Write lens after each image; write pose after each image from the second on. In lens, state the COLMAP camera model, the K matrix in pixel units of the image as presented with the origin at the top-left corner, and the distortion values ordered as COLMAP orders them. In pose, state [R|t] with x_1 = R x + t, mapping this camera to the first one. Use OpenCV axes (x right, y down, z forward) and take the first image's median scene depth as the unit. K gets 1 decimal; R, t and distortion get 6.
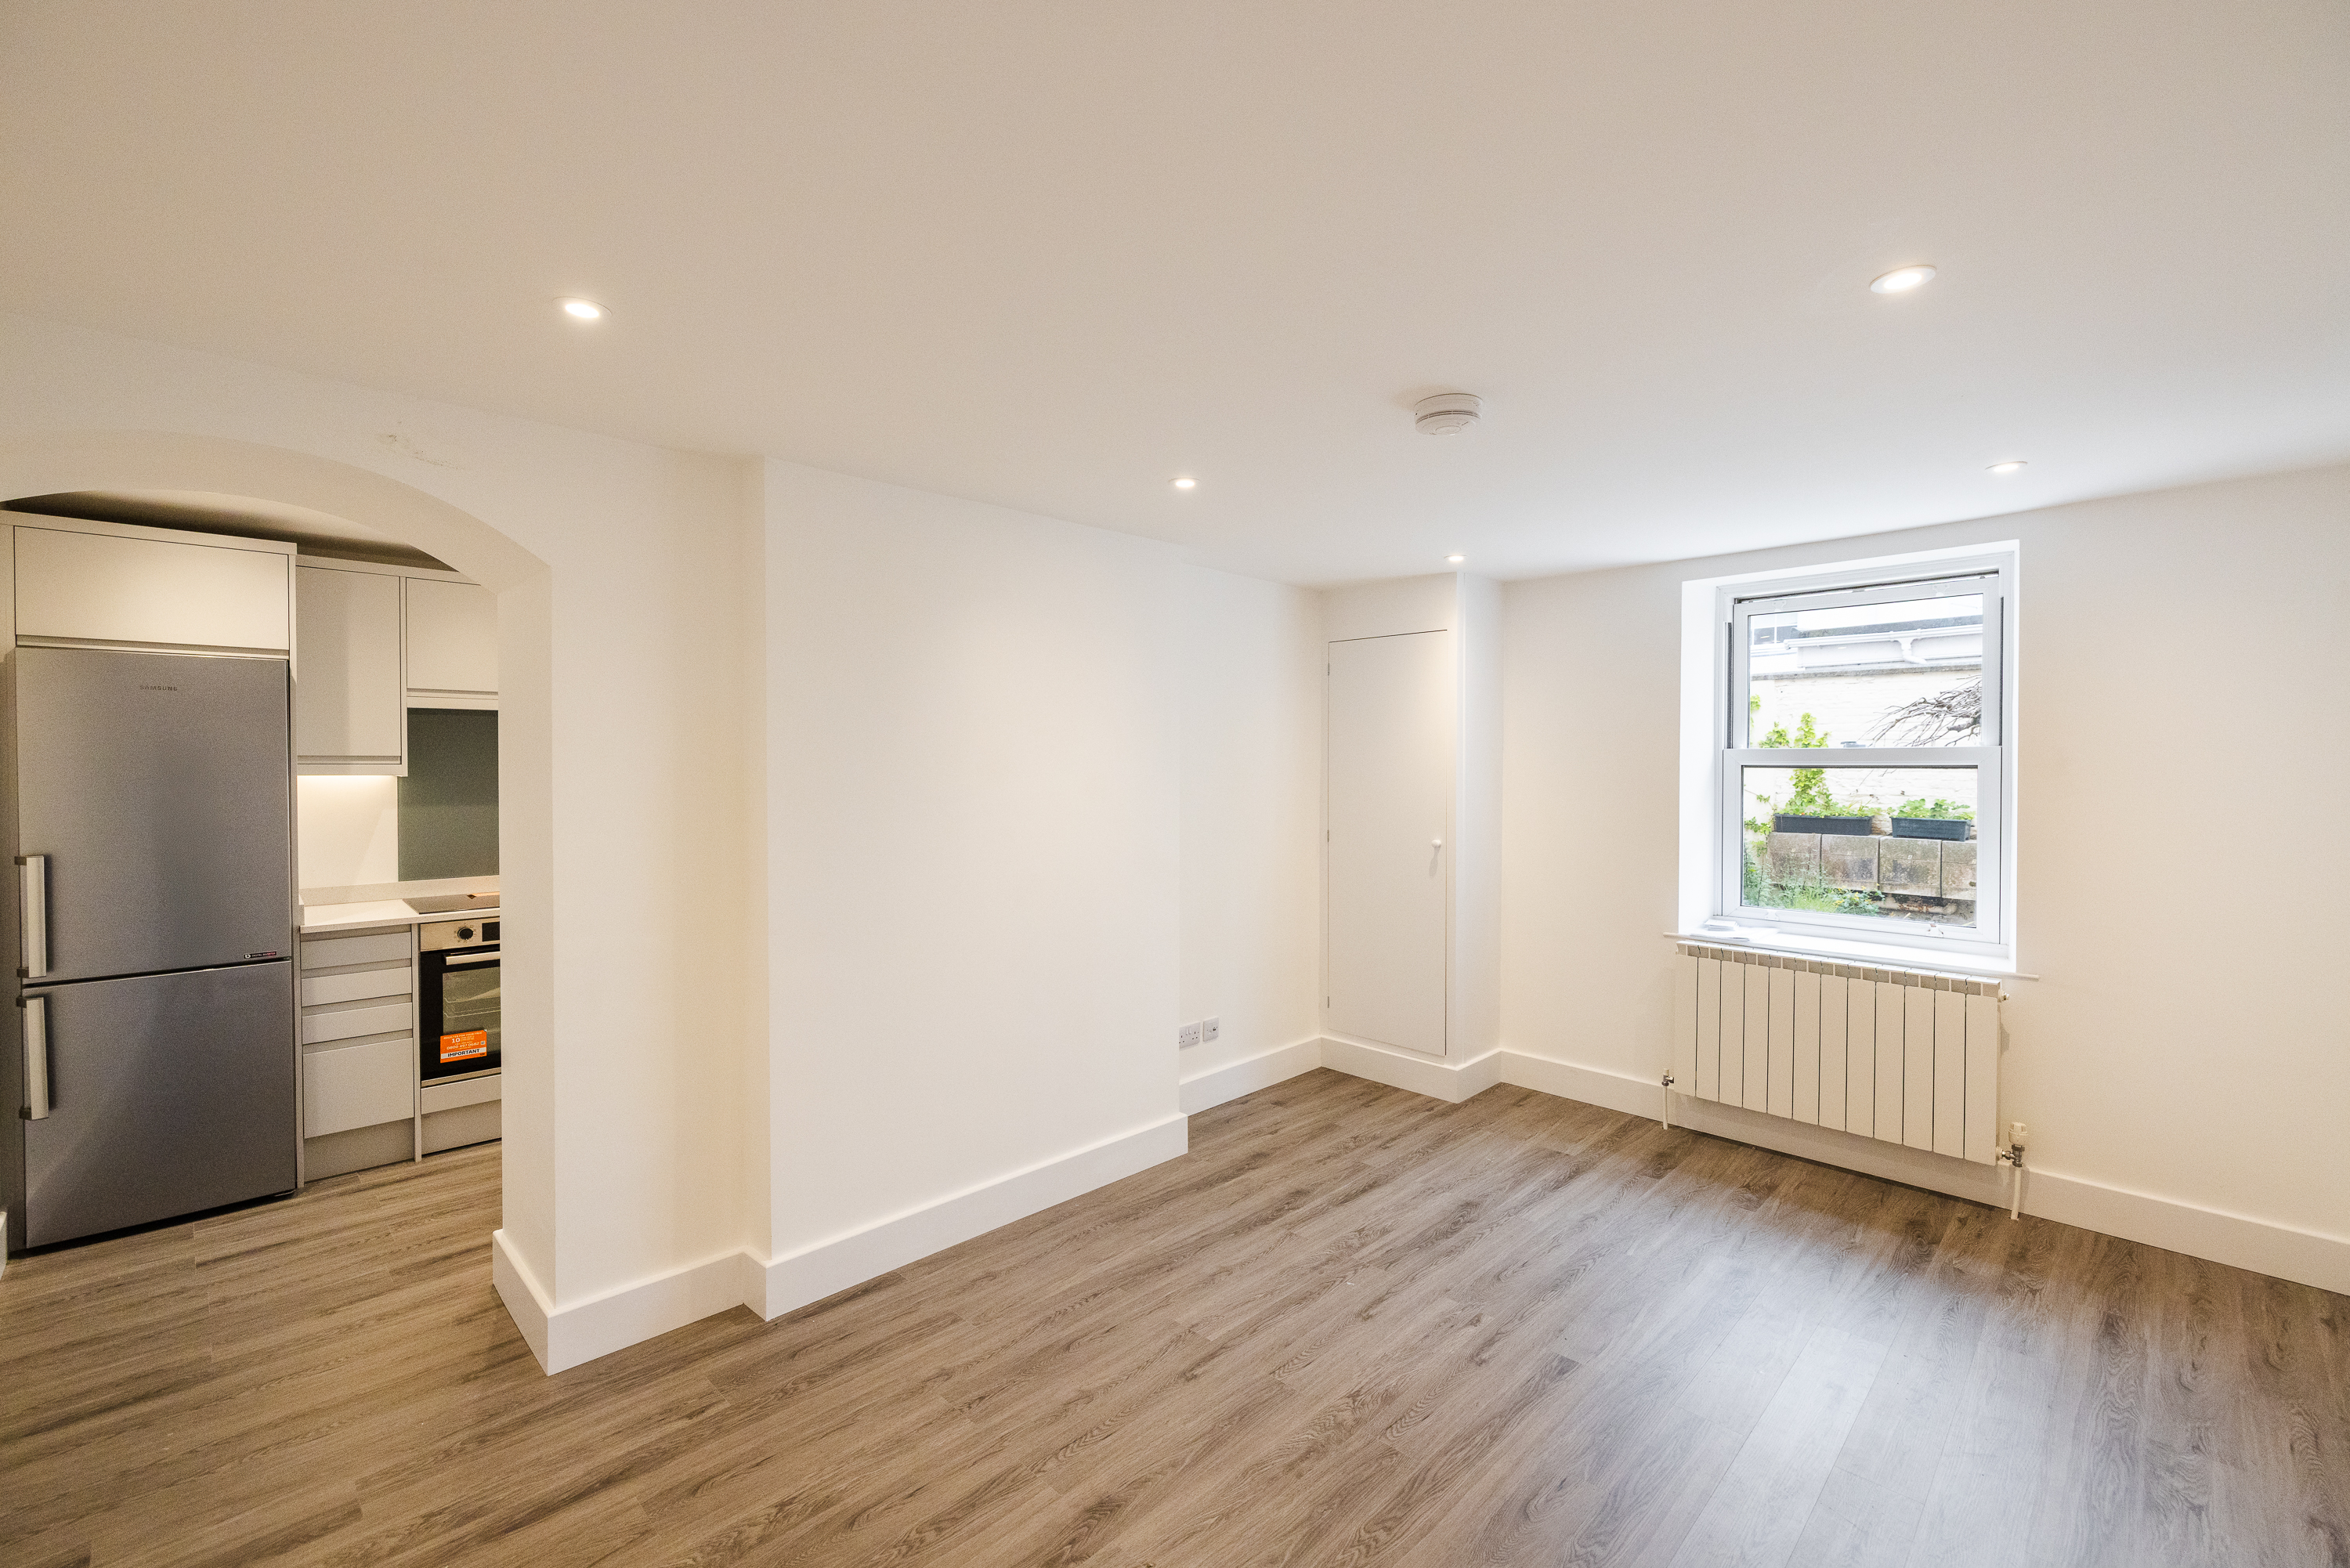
lens RADIAL K [[991.2, 0, 1177.2], [0, 991.2, 768.5], [0, 0, 1]] dist [0.002176, -0.000281]
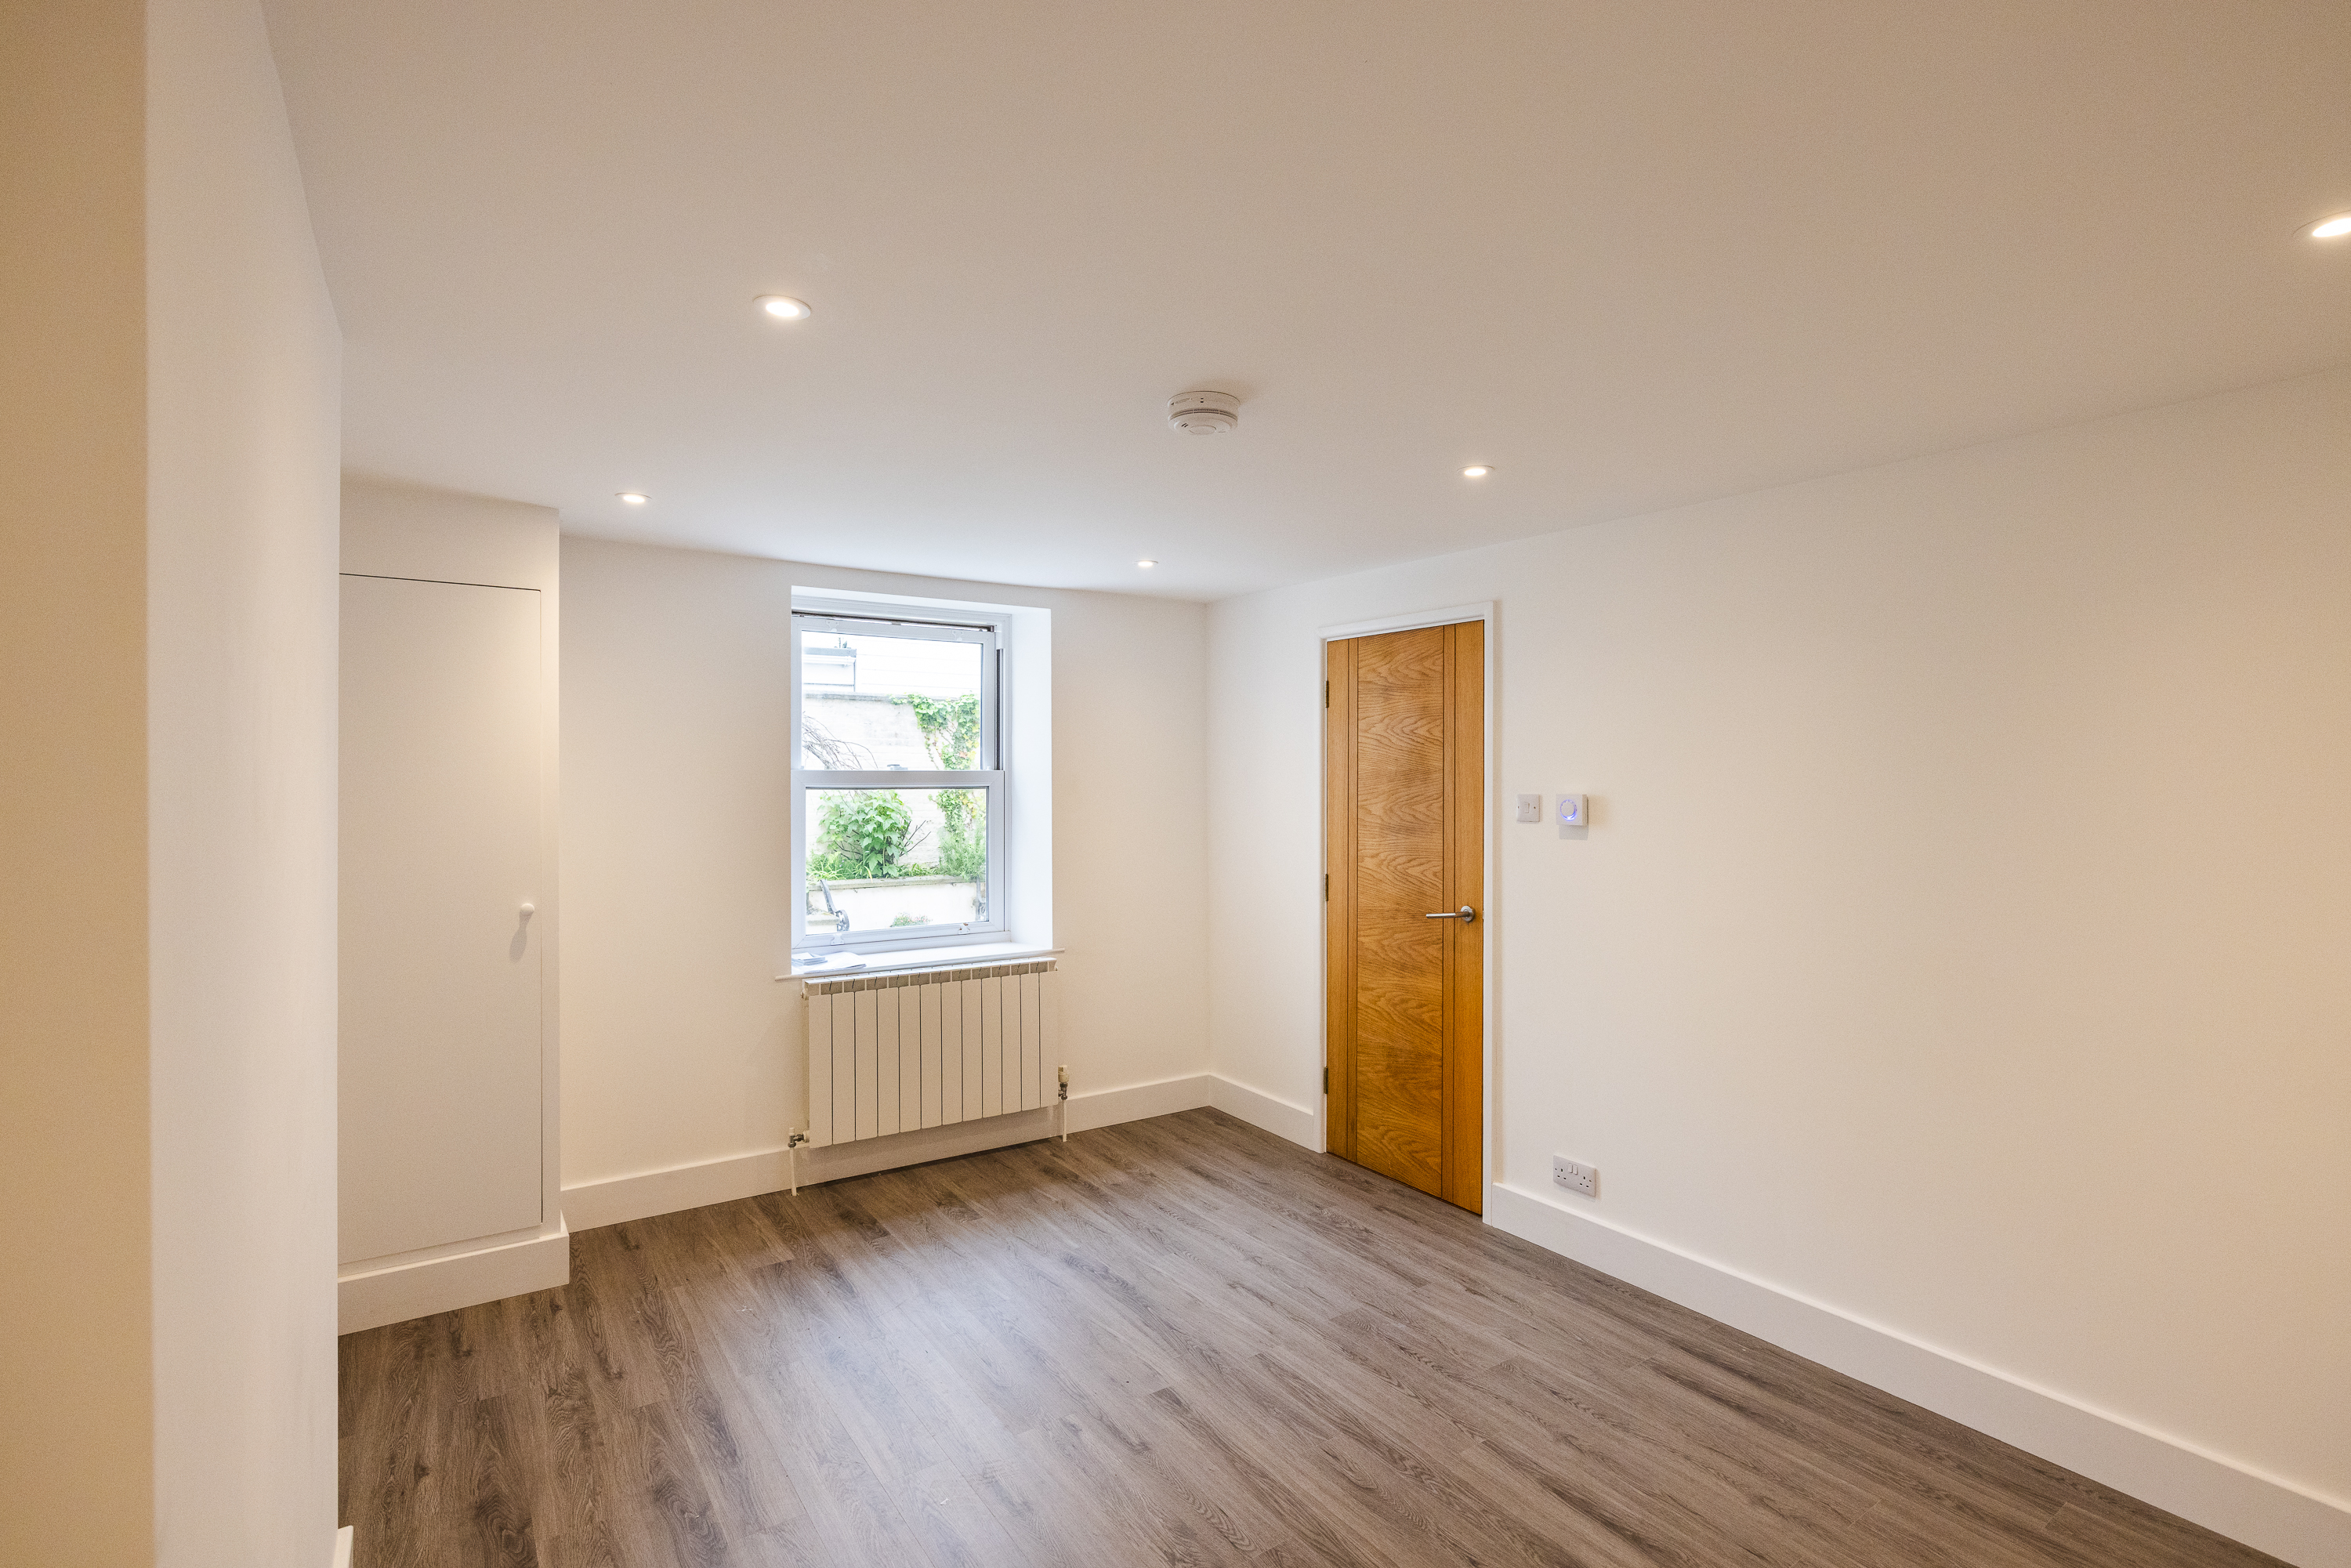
lens RADIAL K [[1096.8, 0, 1175.5], [0, 1096.8, 784.0], [0, 0, 1]] dist [-0.000984, -0.000093]
pose [[0.173991, -0.003735, 0.984740, -0.528495], [0.004784, 0.999984, 0.002947, -0.010048], [-0.984736, 0.004198, 0.174006, 0.618481]]
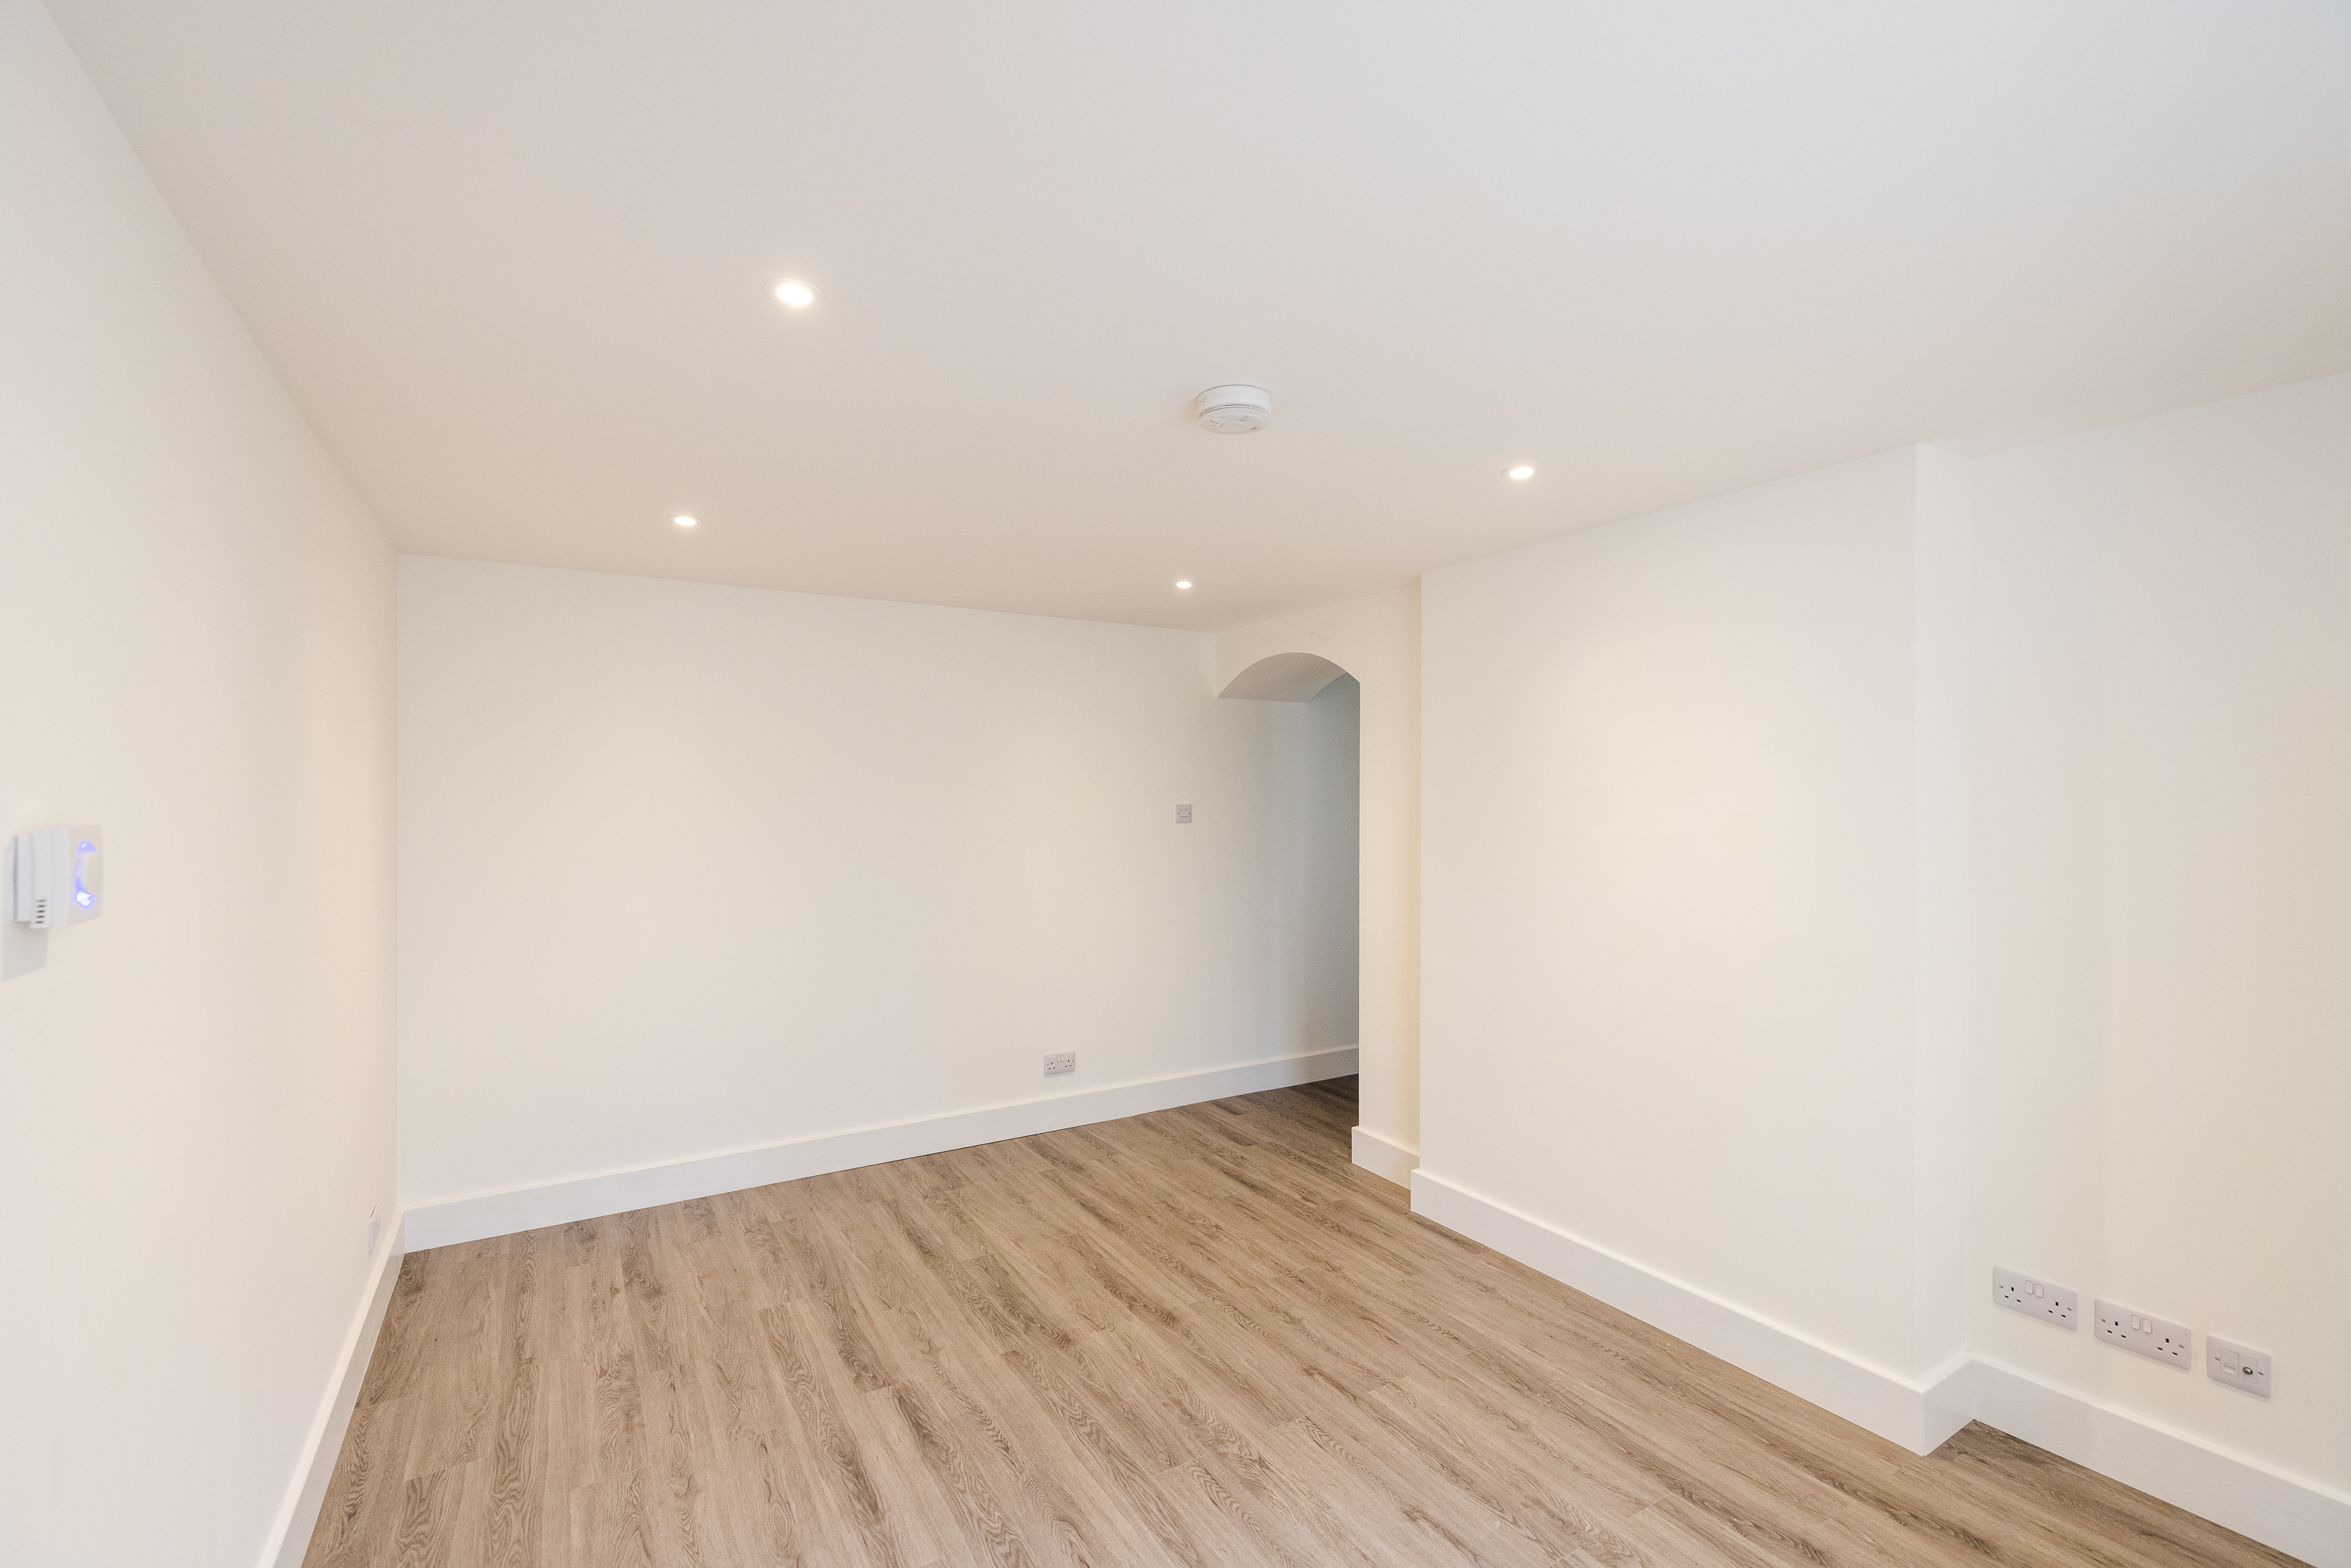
lens RADIAL K [[991.7, 0, 1177.7], [0, 991.7, 768.5], [0, 0, 1]] dist [0.002176, -0.000281]
pose [[-0.224660, -0.031277, -0.973935, 0.849091], [-0.007491, 0.999511, -0.030370, -0.005330], [0.974408, 0.000473, -0.224784, 0.839584]]
